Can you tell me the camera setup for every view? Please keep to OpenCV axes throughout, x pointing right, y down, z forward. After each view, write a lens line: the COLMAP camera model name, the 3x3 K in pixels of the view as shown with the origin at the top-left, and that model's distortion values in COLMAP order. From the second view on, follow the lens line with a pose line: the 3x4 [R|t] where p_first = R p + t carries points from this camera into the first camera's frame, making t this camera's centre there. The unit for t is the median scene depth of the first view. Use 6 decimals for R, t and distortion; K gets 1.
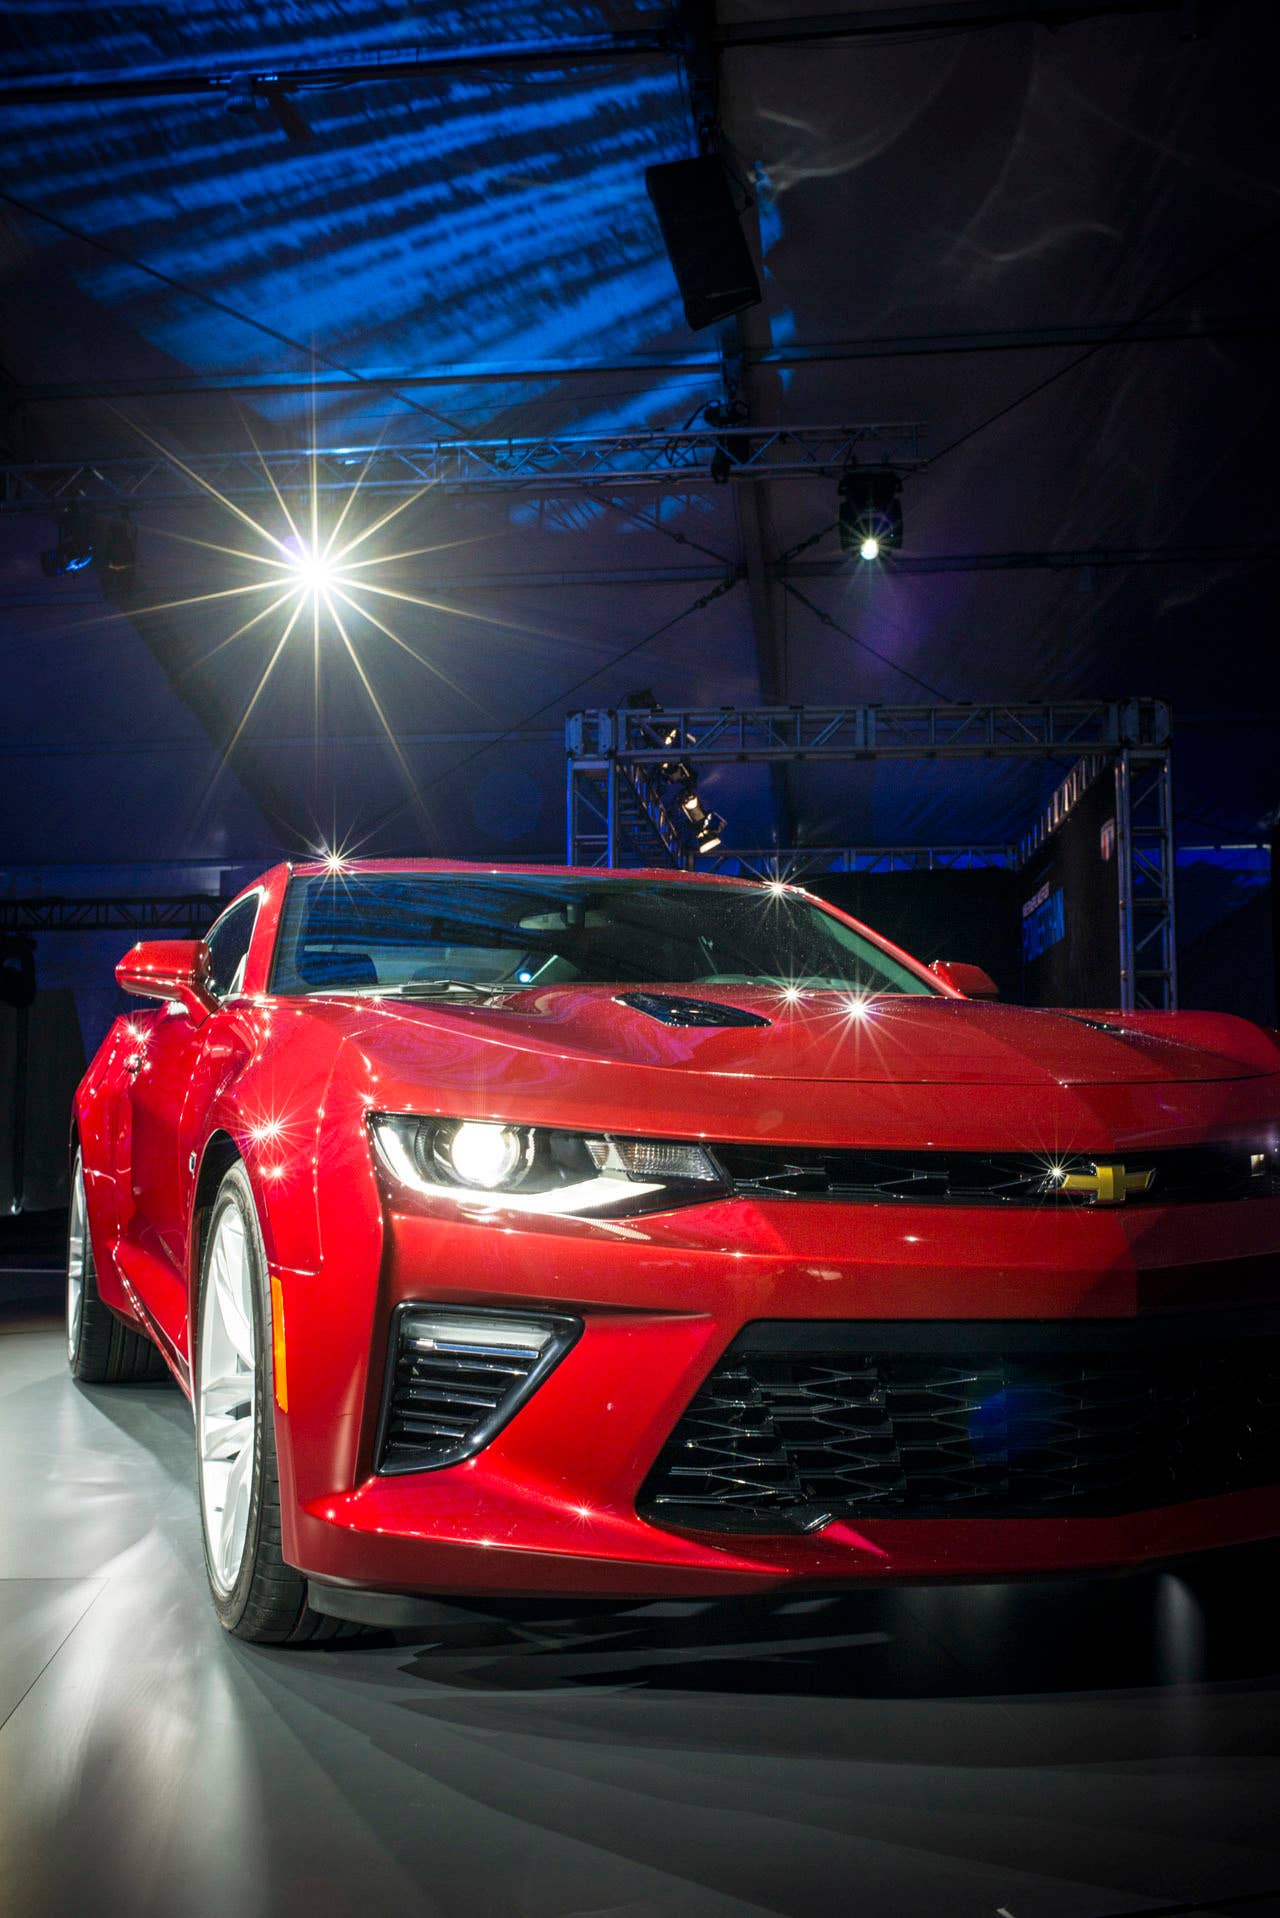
lens RADIAL K [[1966.0, 0, 647.5], [0, 1966.0, 952.5], [0, 0, 1]] dist [-0.051434, 0.000000]
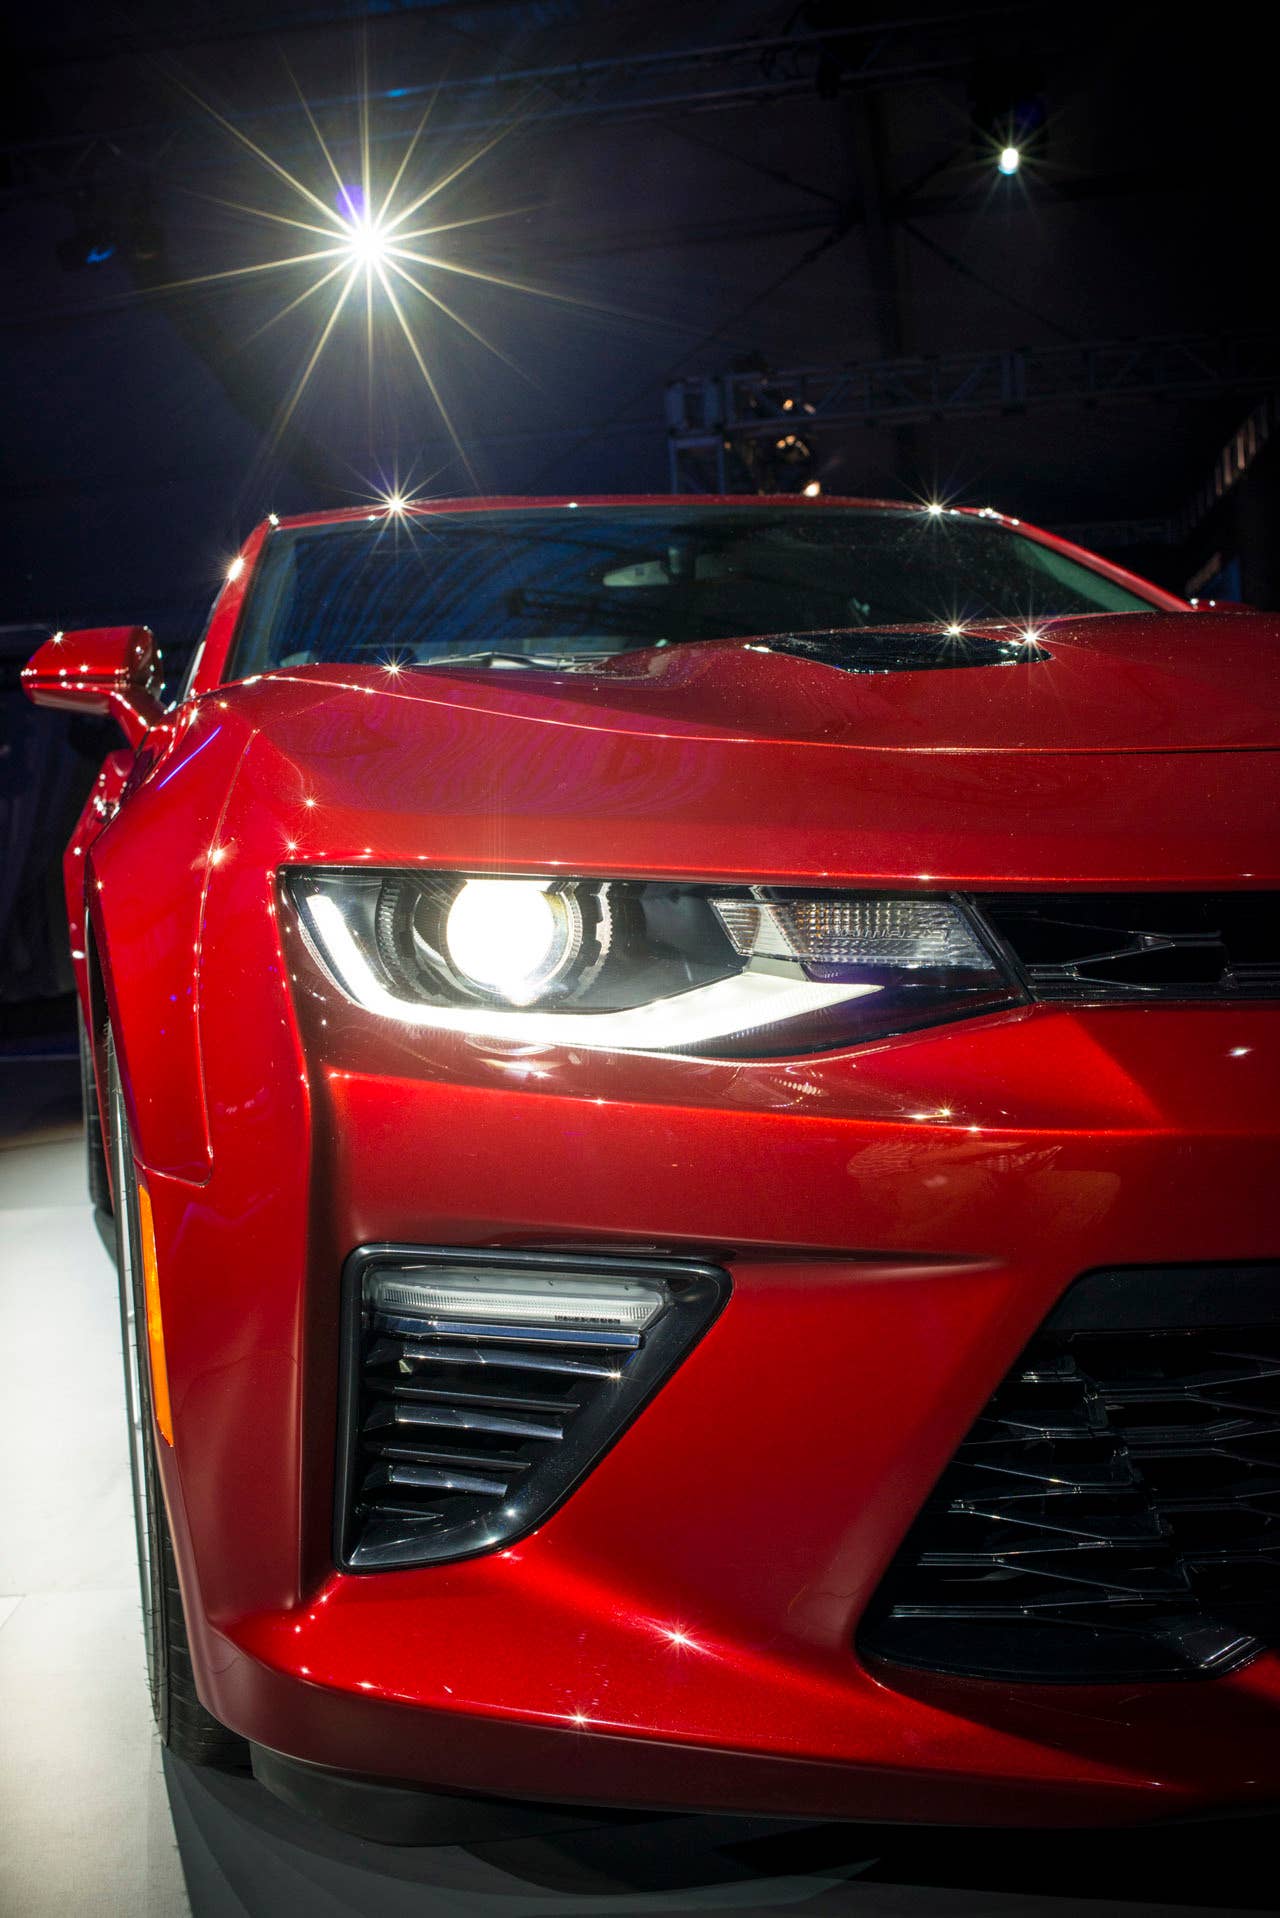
lens RADIAL K [[1966.0, 0, 644.2], [0, 1966.0, 976.4], [0, 0, 1]] dist [-0.051434, 0.000000]
pose [[0.996224, -0.051135, -0.070158, -0.007358], [0.061086, 0.987105, 0.147960, 0.020030], [0.061688, -0.151687, 0.986502, 0.252136]]
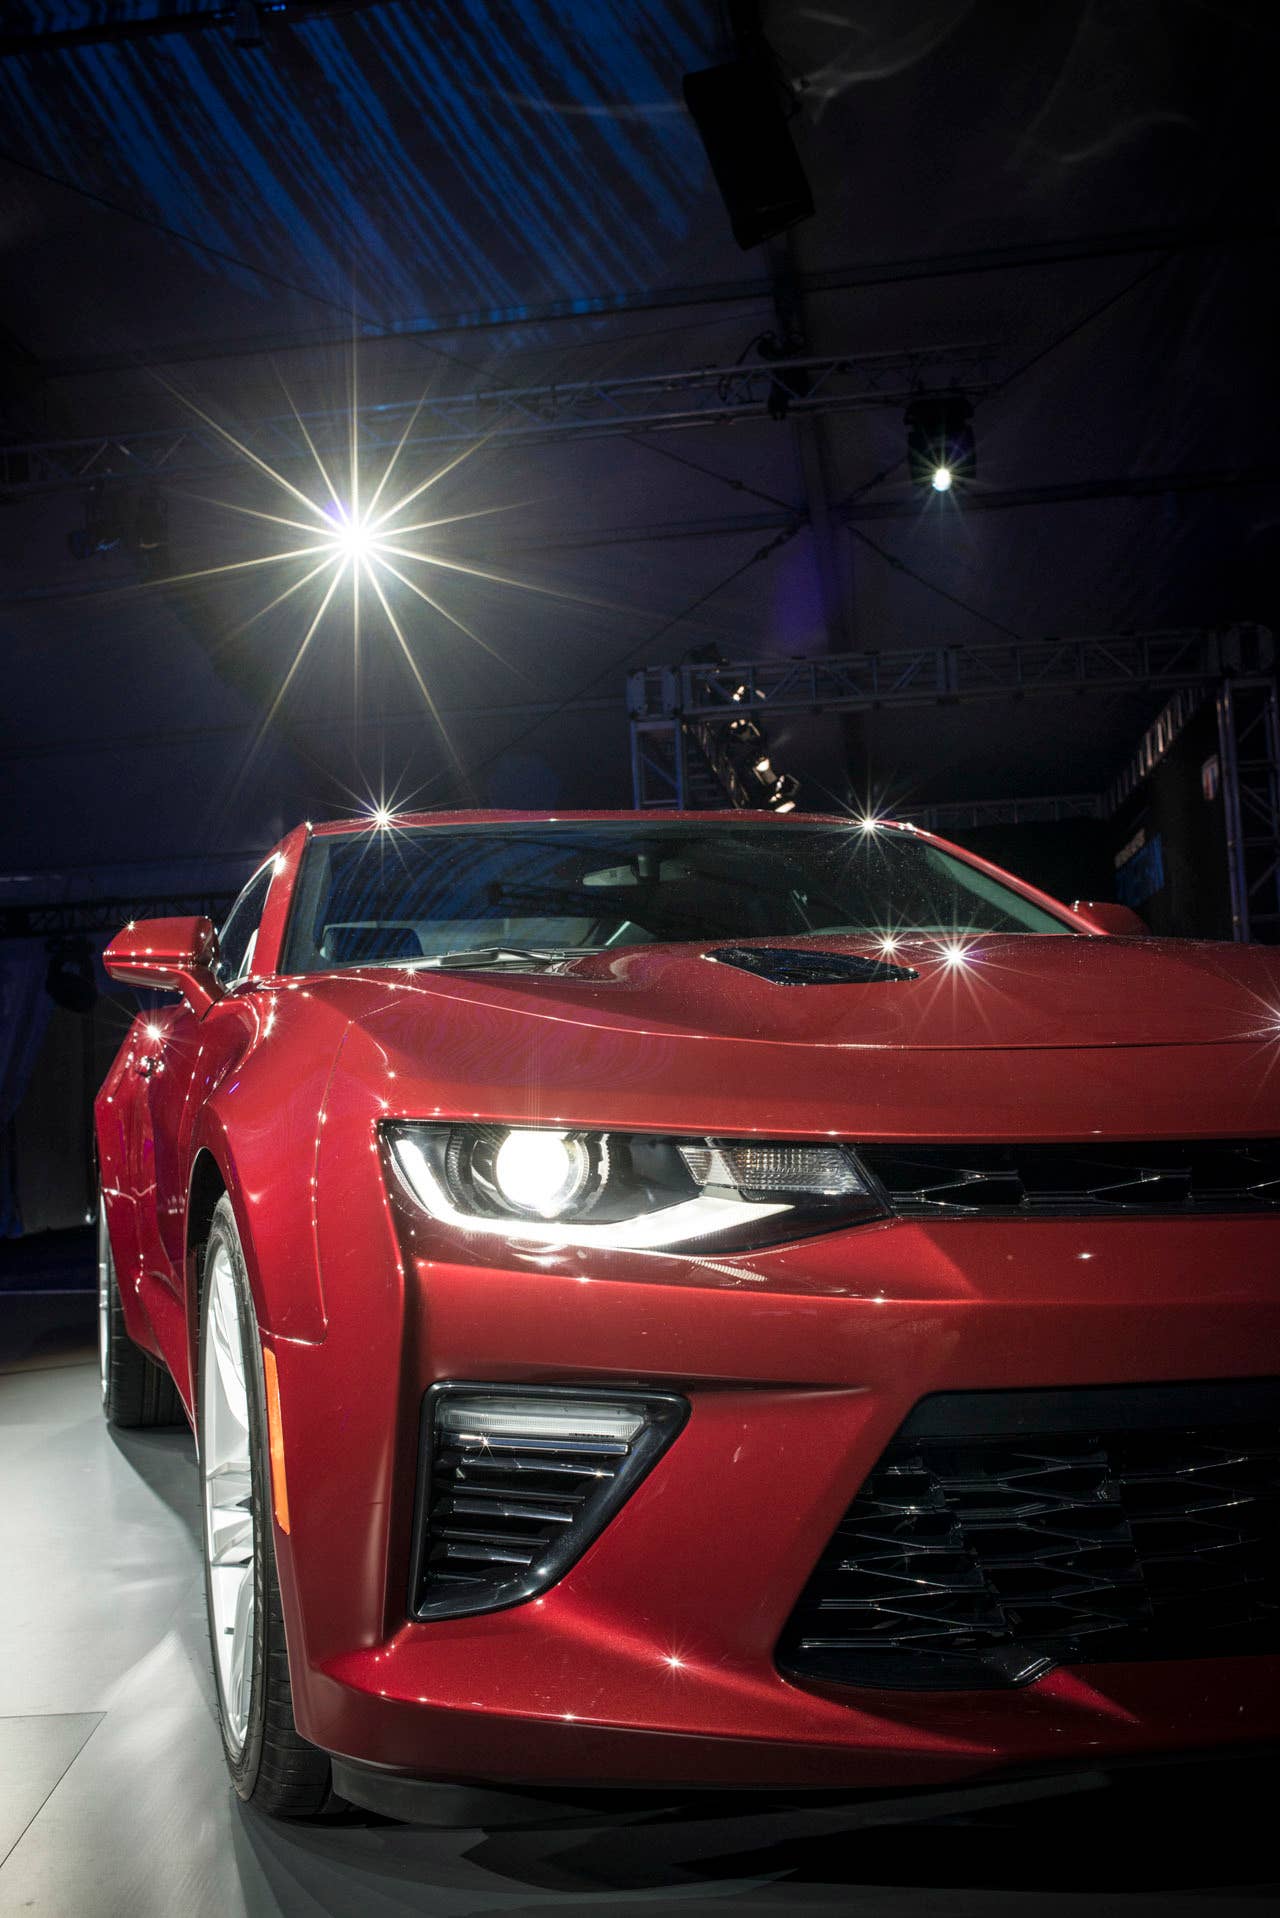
lens RADIAL K [[1966.0, 0, 648.4], [0, 1966.0, 960.9], [0, 0, 1]] dist [-0.051434, 0.000000]
pose [[0.998180, -0.047519, -0.037135, -0.006272], [0.048079, 0.998740, 0.014351, 0.008116], [0.036407, -0.016110, 0.999207, 0.137330]]
